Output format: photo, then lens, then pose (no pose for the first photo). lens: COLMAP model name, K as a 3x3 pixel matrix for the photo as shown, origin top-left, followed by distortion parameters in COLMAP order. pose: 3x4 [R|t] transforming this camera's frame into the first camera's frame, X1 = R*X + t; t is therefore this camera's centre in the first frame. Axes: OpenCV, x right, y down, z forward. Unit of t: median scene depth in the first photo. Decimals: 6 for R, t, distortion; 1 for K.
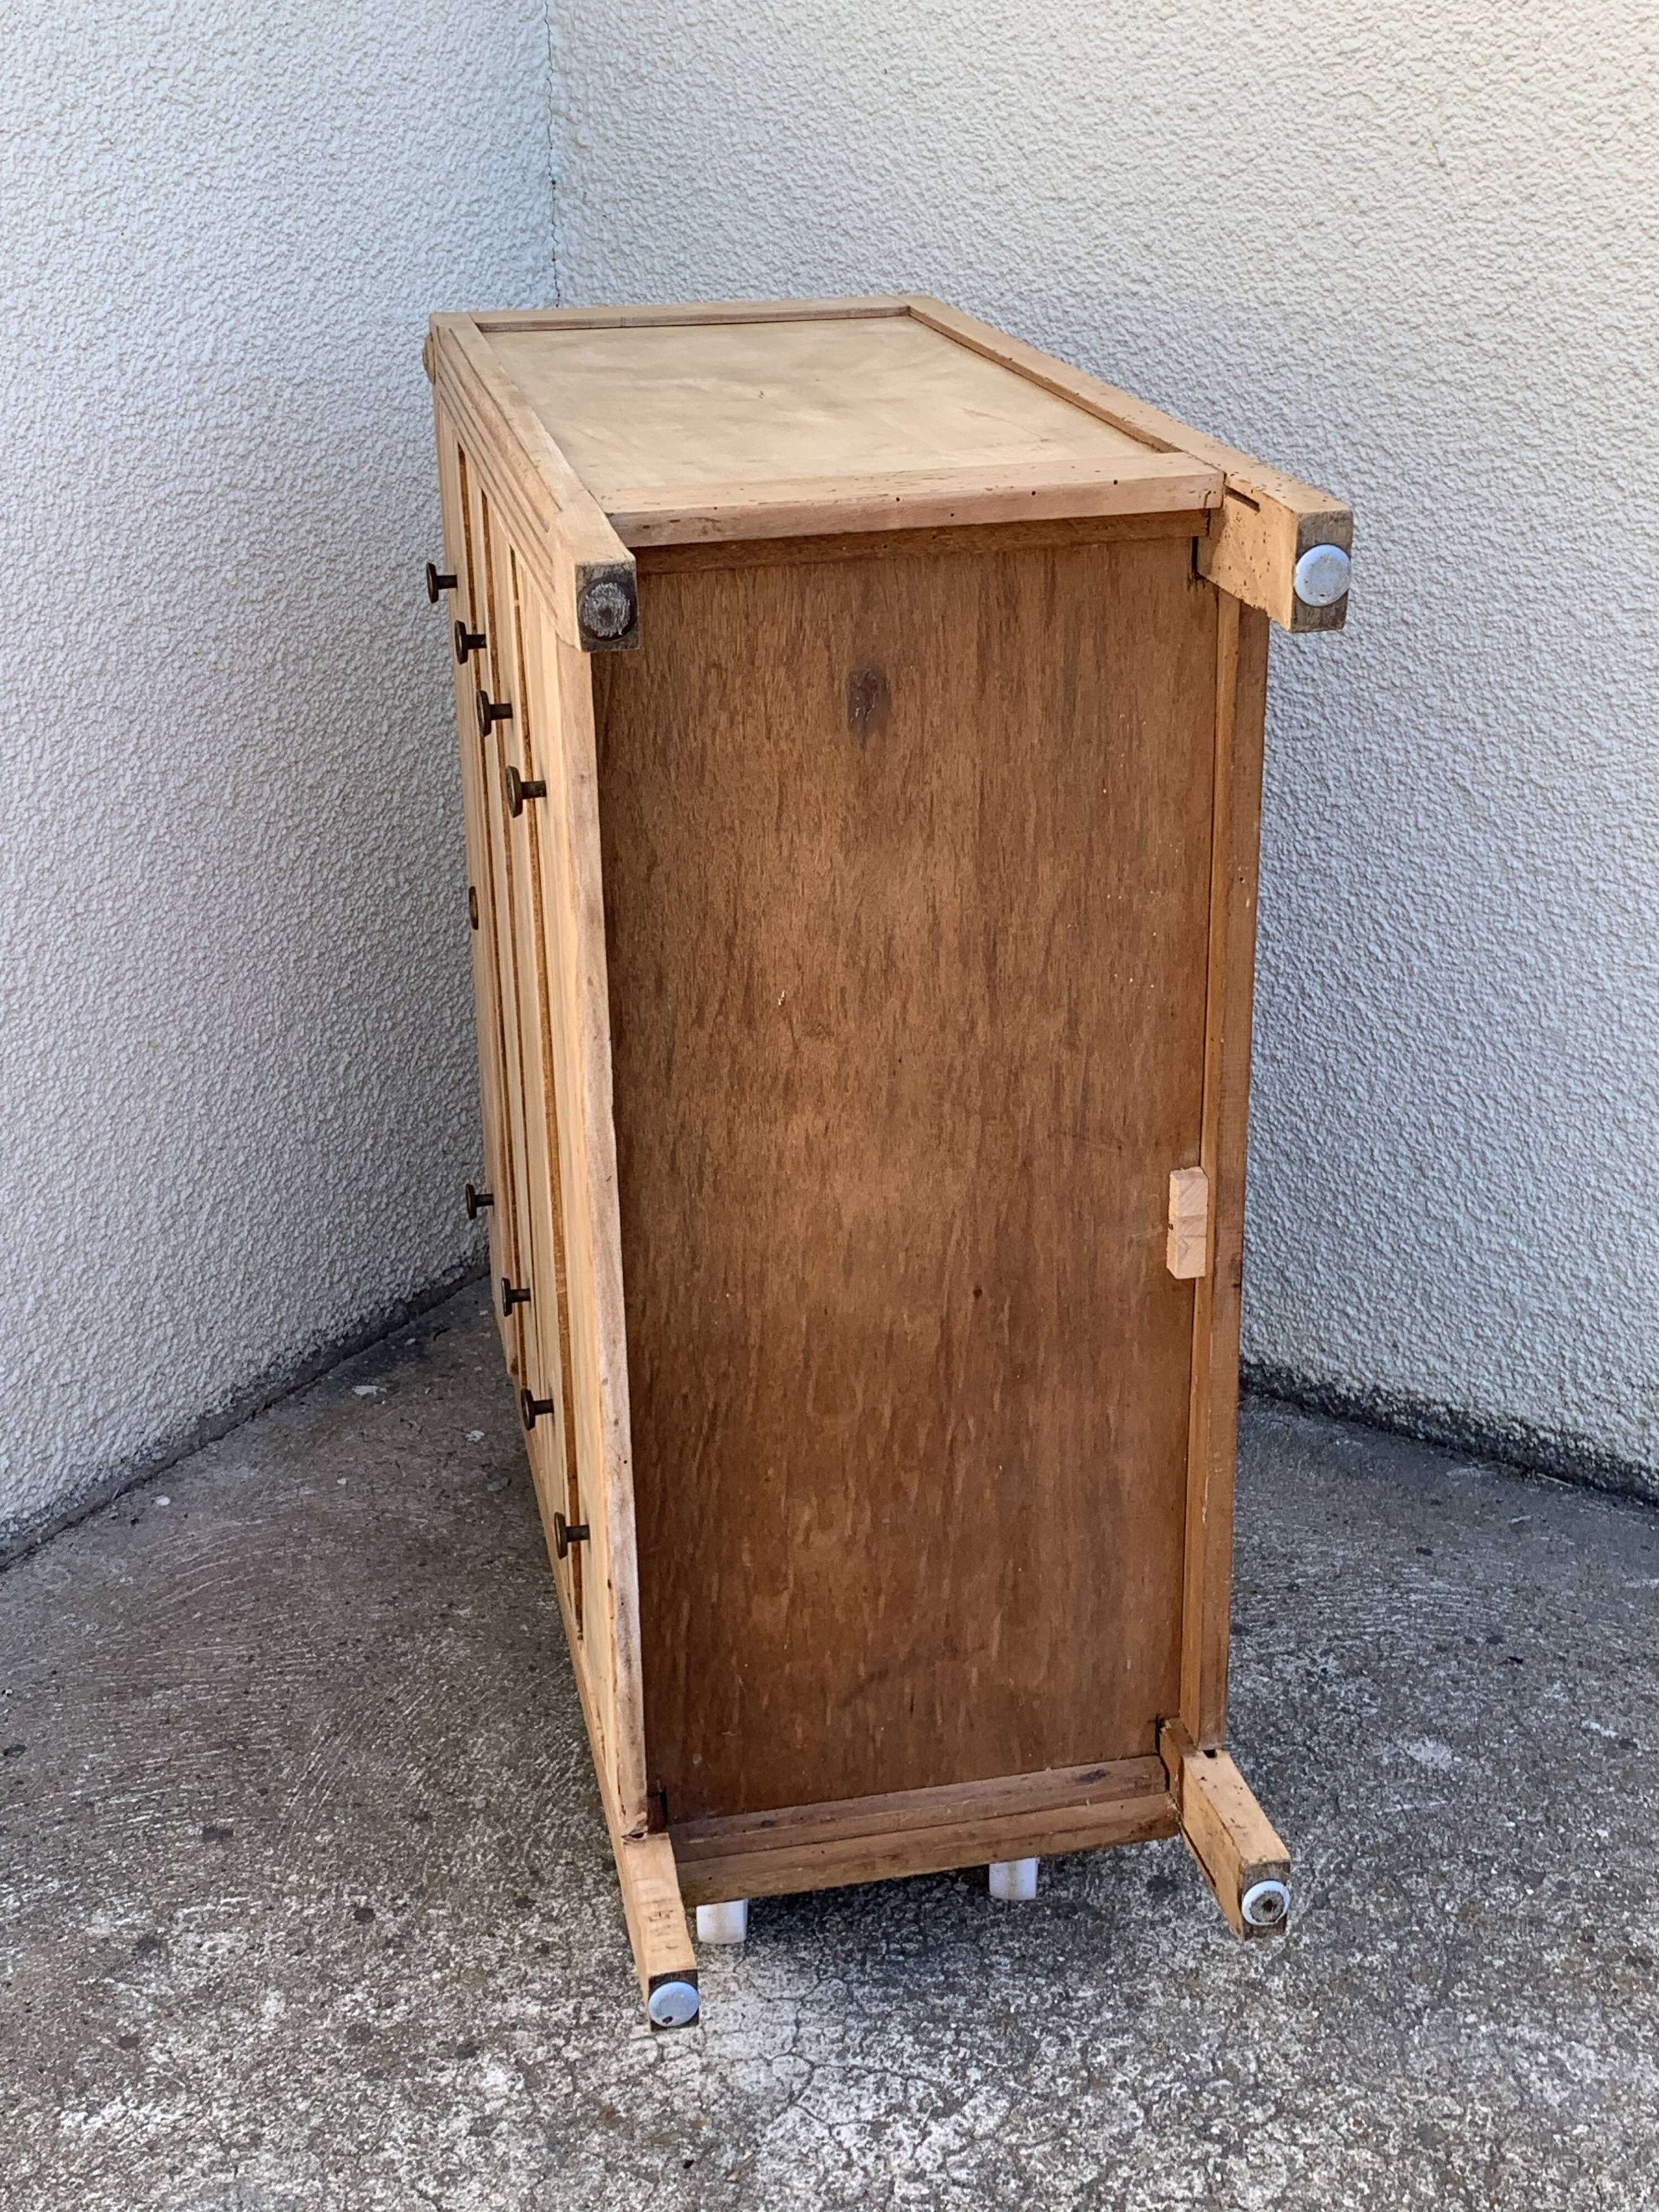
lens RADIAL K [[2838.6, 0, 829.5], [0, 2838.6, 1106.0], [0, 0, 1]] dist [0.197052, -0.650758]
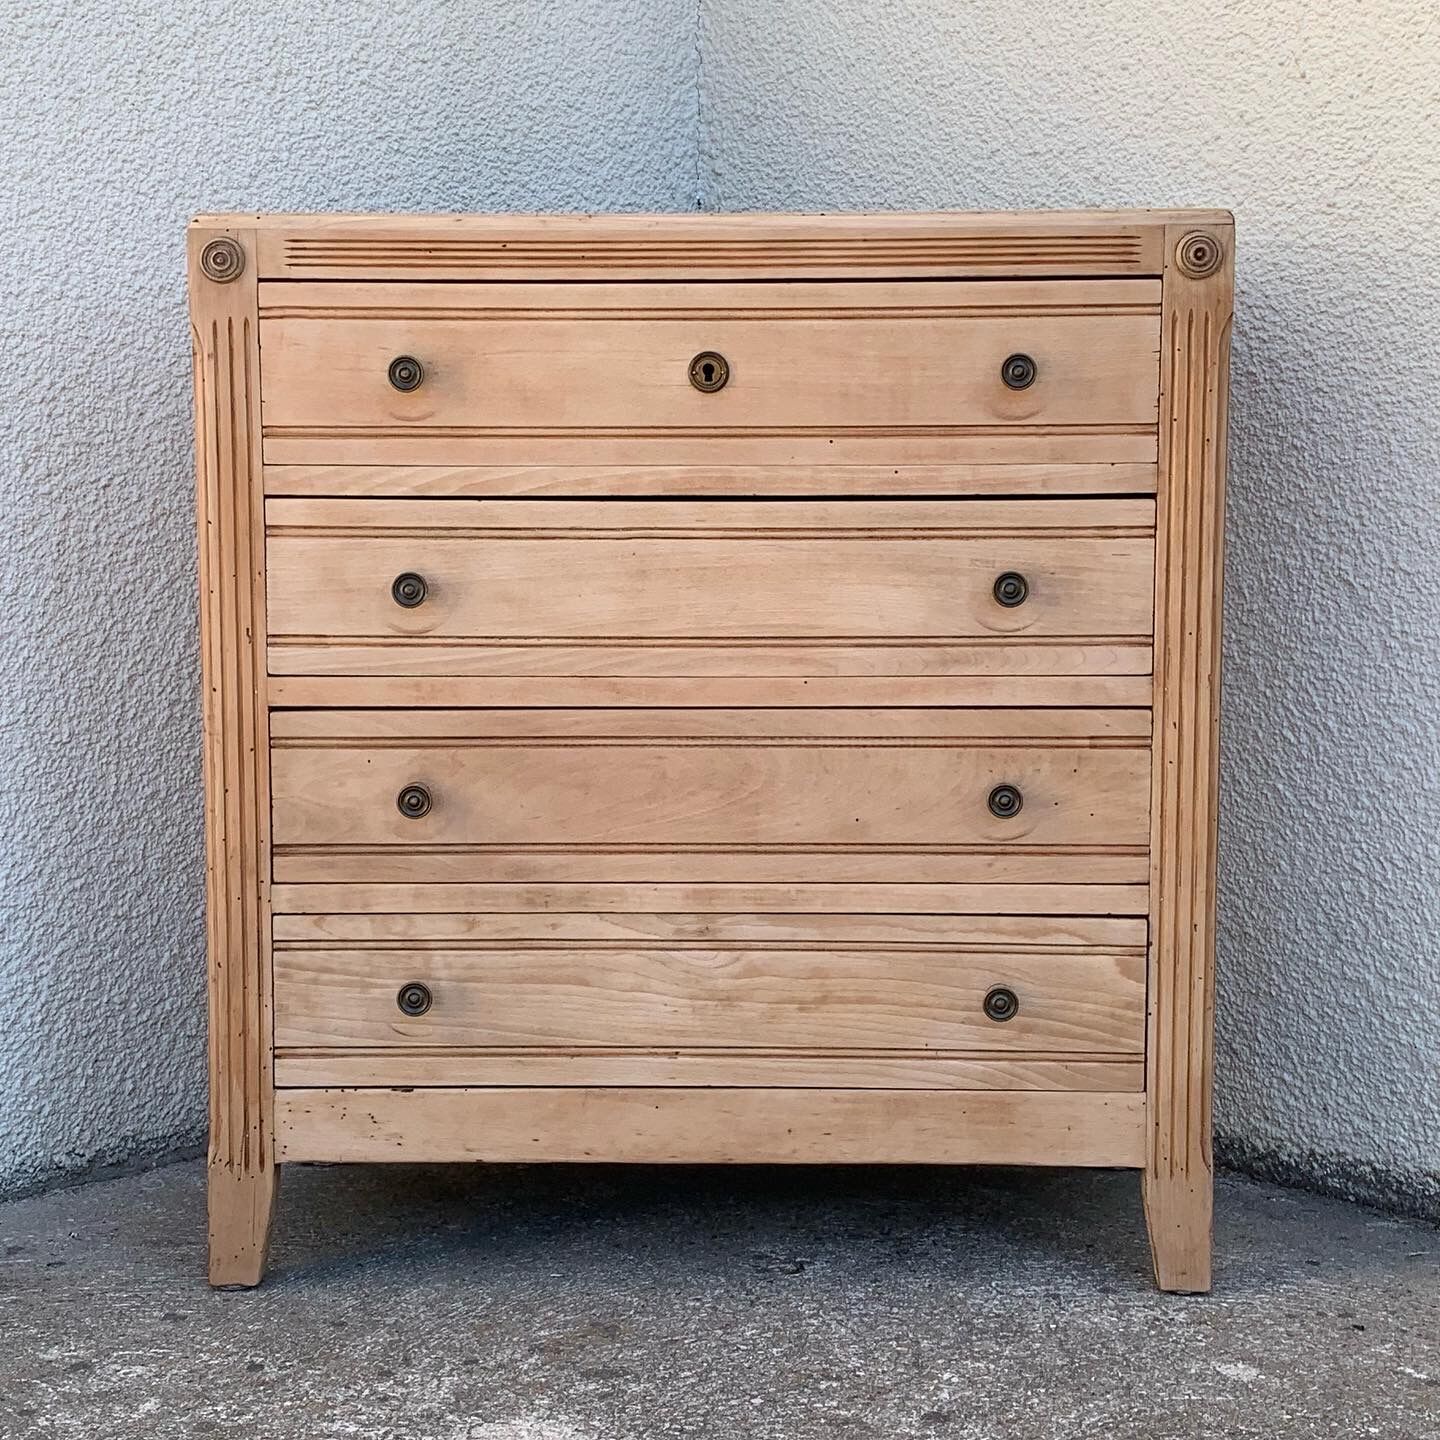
lens RADIAL K [[2419.4, 0, 714.5], [0, 2419.4, 701.9], [0, 0, 1]] dist [0.204925, -0.718331]
pose [[0.965166, 0.016907, -0.261090, 0.238194], [-0.091960, 0.956160, -0.278031, 0.241710], [0.244943, 0.292356, 0.924408, 0.030686]]
